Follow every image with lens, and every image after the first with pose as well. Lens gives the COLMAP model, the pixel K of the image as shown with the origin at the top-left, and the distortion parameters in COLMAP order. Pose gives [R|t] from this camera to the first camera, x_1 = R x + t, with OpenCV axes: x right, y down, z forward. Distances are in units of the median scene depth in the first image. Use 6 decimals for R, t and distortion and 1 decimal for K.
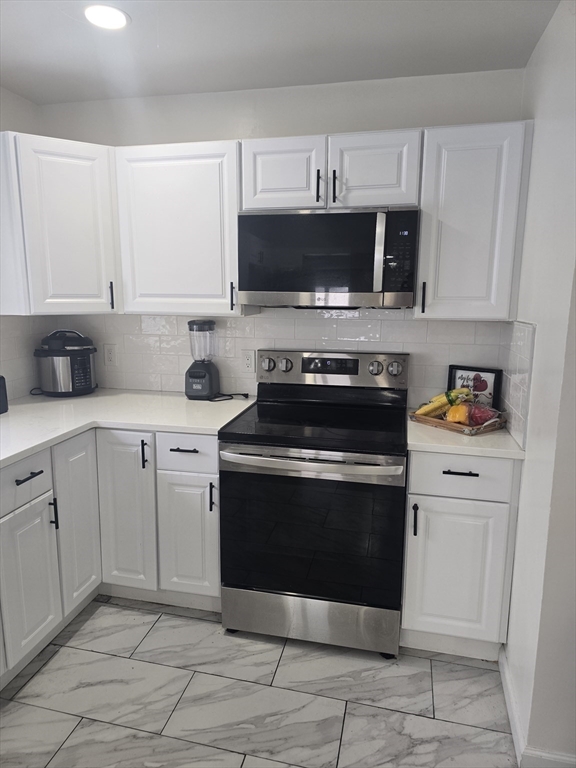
lens RADIAL K [[511.9, 0, 282.0], [0, 511.9, 382.5], [0, 0, 1]] dist [0.064705, -0.054893]
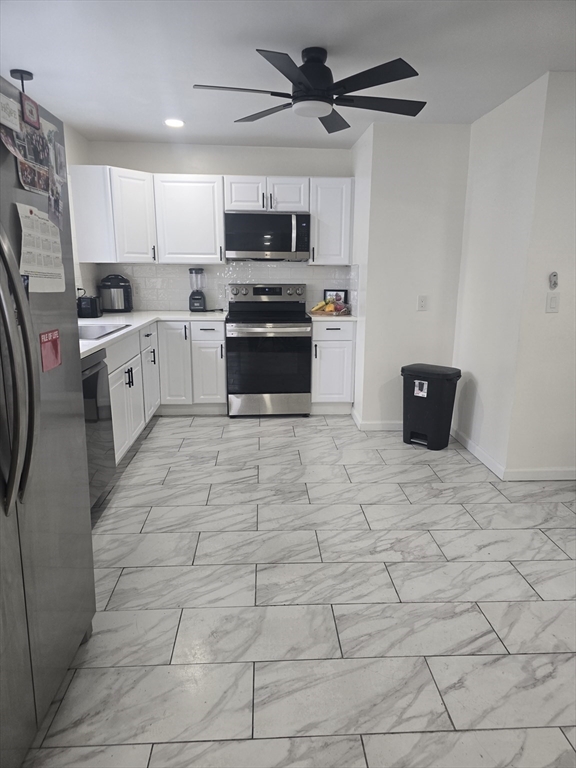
lens RADIAL K [[511.9, 0, 289.7], [0, 511.9, 387.9], [0, 0, 1]] dist [0.064705, -0.054893]
pose [[0.956060, -0.067342, 0.285331, -0.477736], [0.054319, 0.997099, 0.053322, 0.276695], [-0.288094, -0.035480, 0.956945, -1.073717]]
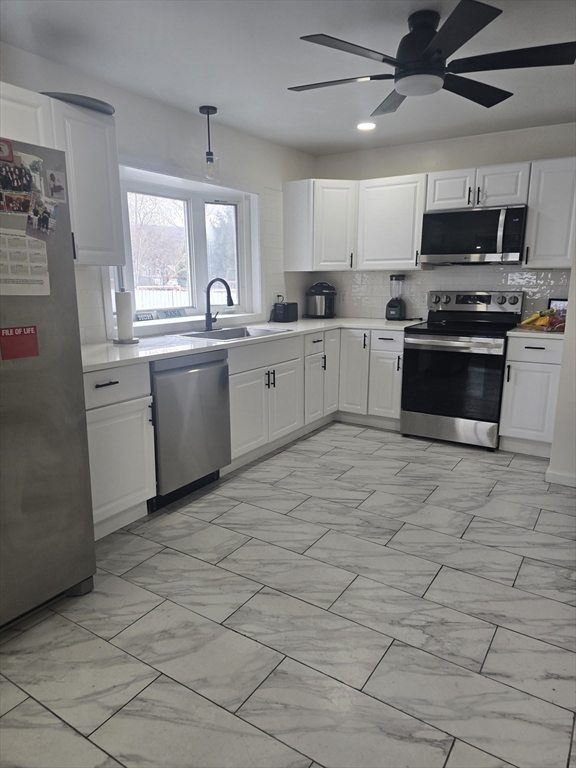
lens RADIAL K [[511.9, 0, 288.5], [0, 511.9, 394.1], [0, 0, 1]] dist [0.064705, -0.054893]
pose [[0.945104, 0.066581, -0.319914, 0.098056], [-0.052678, 0.997260, 0.051928, 0.261349], [0.322495, -0.032225, 0.946023, -0.976913]]
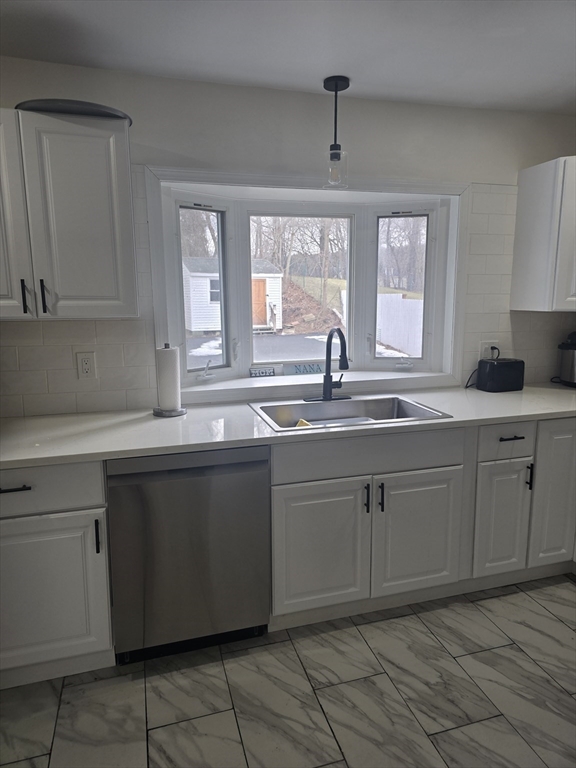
lens RADIAL K [[511.9, 0, 294.4], [0, 511.9, 378.9], [0, 0, 1]] dist [0.064705, -0.054893]
pose [[0.508561, 0.136185, -0.850188, 0.251038], [-0.148716, 0.986466, 0.069056, 0.028069], [0.848086, 0.091318, 0.521931, -0.095467]]
